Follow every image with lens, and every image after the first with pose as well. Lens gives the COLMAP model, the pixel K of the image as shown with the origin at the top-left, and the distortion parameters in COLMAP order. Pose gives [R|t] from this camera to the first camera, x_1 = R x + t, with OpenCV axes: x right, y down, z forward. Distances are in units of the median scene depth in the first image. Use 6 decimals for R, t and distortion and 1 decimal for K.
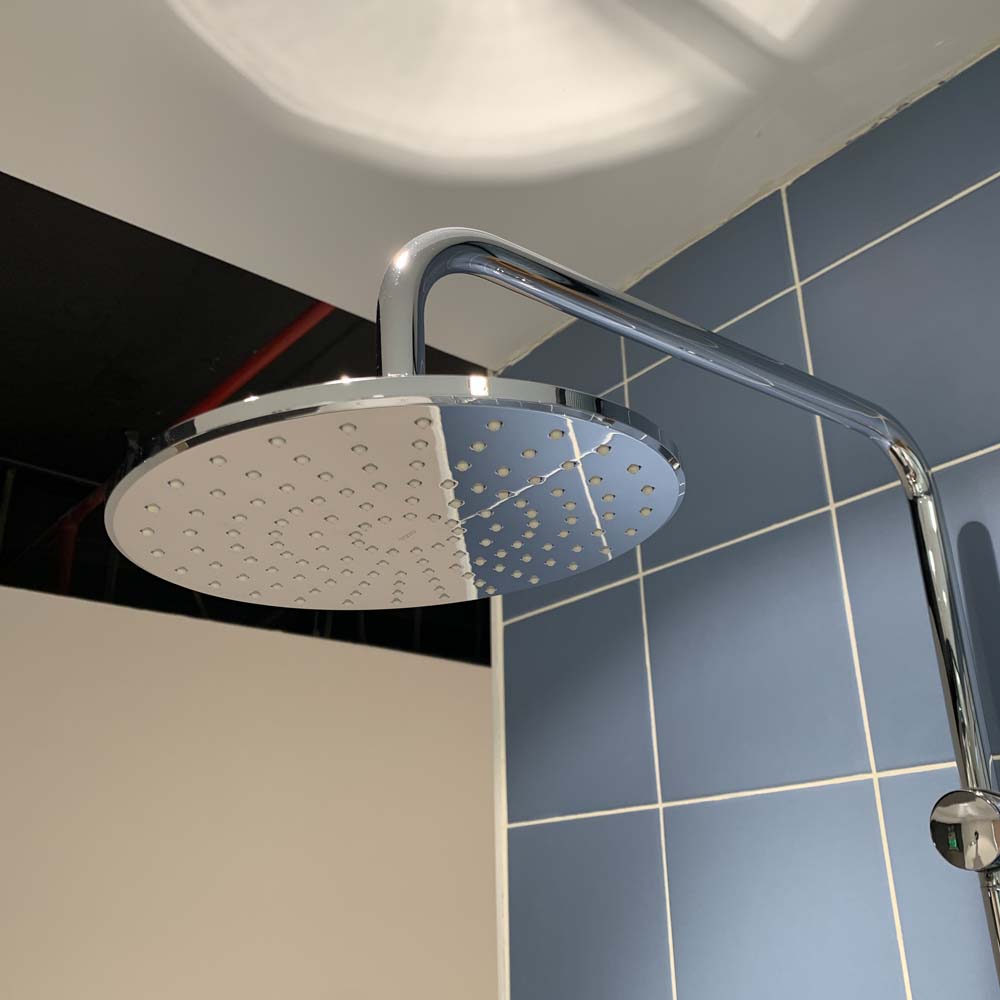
lens RADIAL K [[1024.9, 0, 500.0], [0, 1024.9, 500.0], [0, 0, 1]] dist [0.089918, -0.144329]
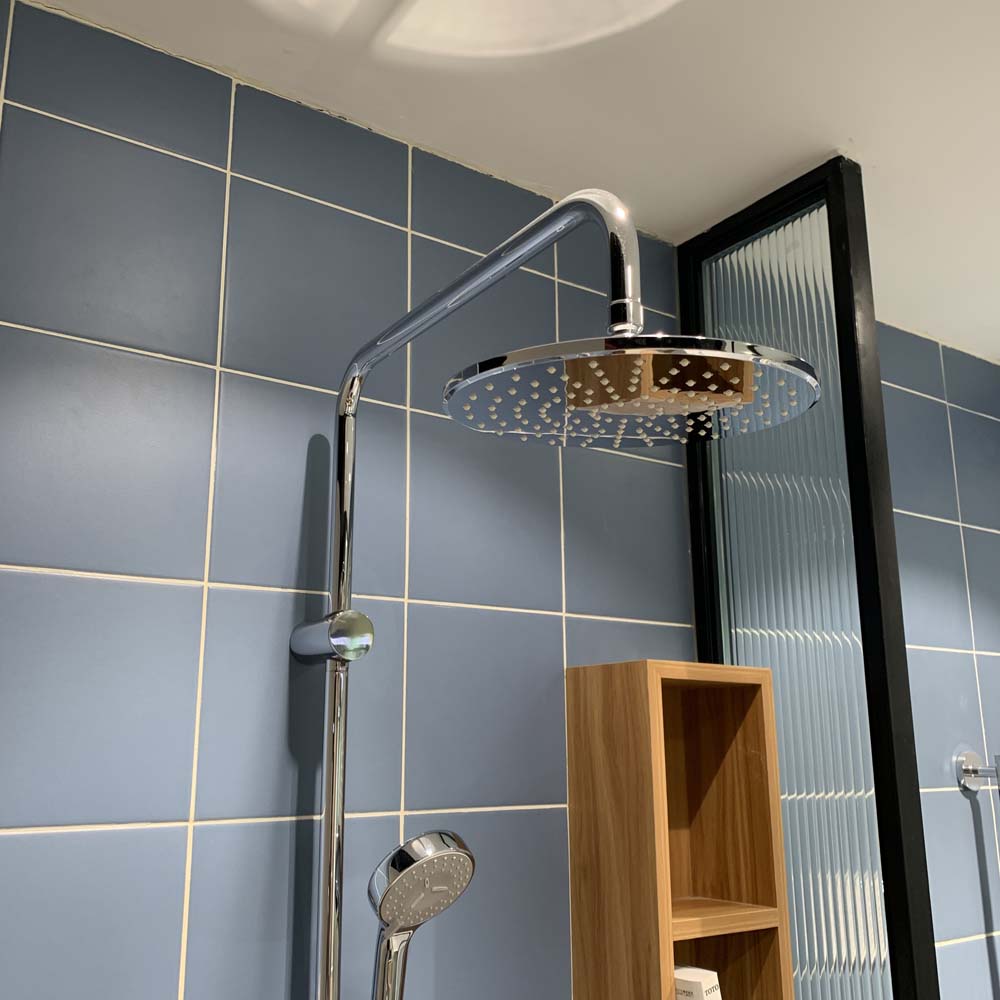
lens RADIAL K [[1020.7, 0, 503.9], [0, 1020.7, 500.6], [0, 0, 1]] dist [0.107681, -0.281574]
pose [[0.063227, 0.256829, 0.964386, -0.839363], [-0.388142, 0.896571, -0.213322, 0.292885], [-0.919428, -0.360831, 0.156374, 0.486475]]
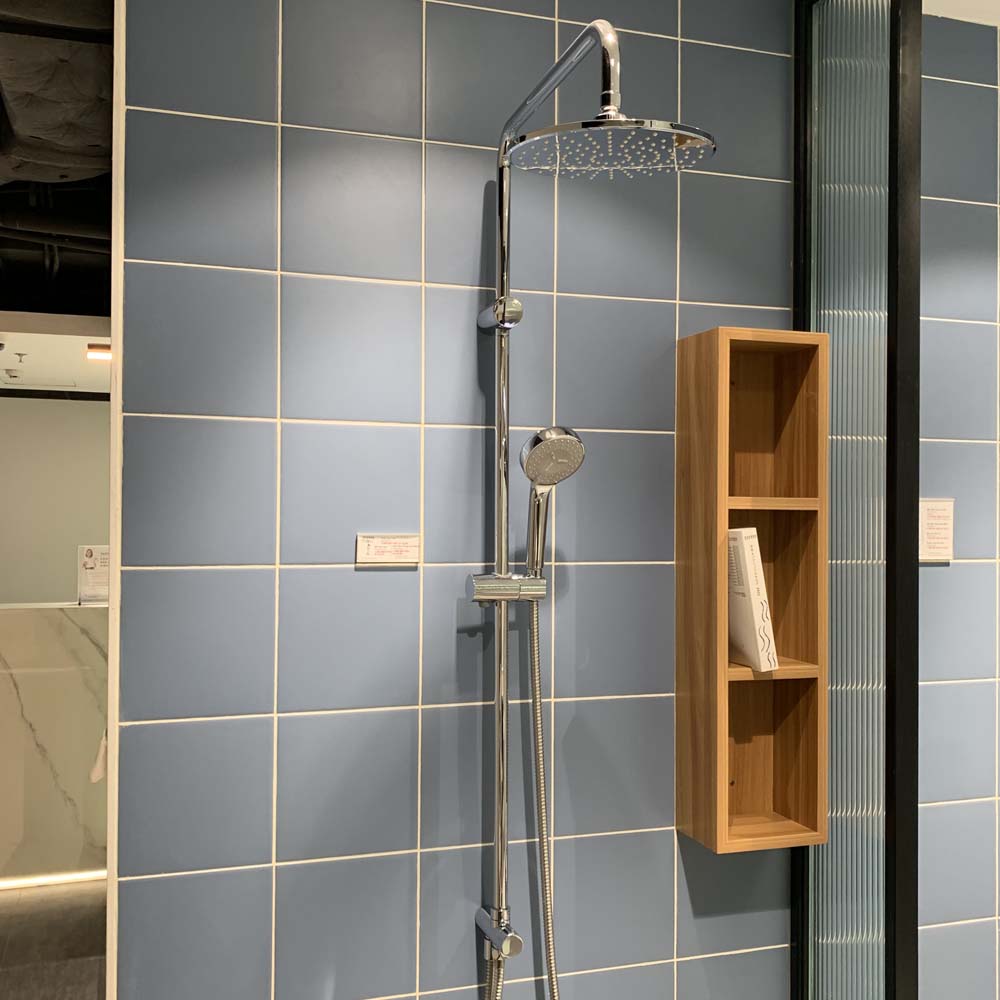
lens RADIAL K [[1078.5, 0, 490.7], [0, 1078.5, 494.0], [0, 0, 1]] dist [0.108954, -0.182308]
pose [[0.361543, 0.032871, 0.931776, -1.546572], [-0.381604, 0.917054, 0.115717, 0.337983], [-0.850685, -0.397406, 0.344098, -0.026230]]
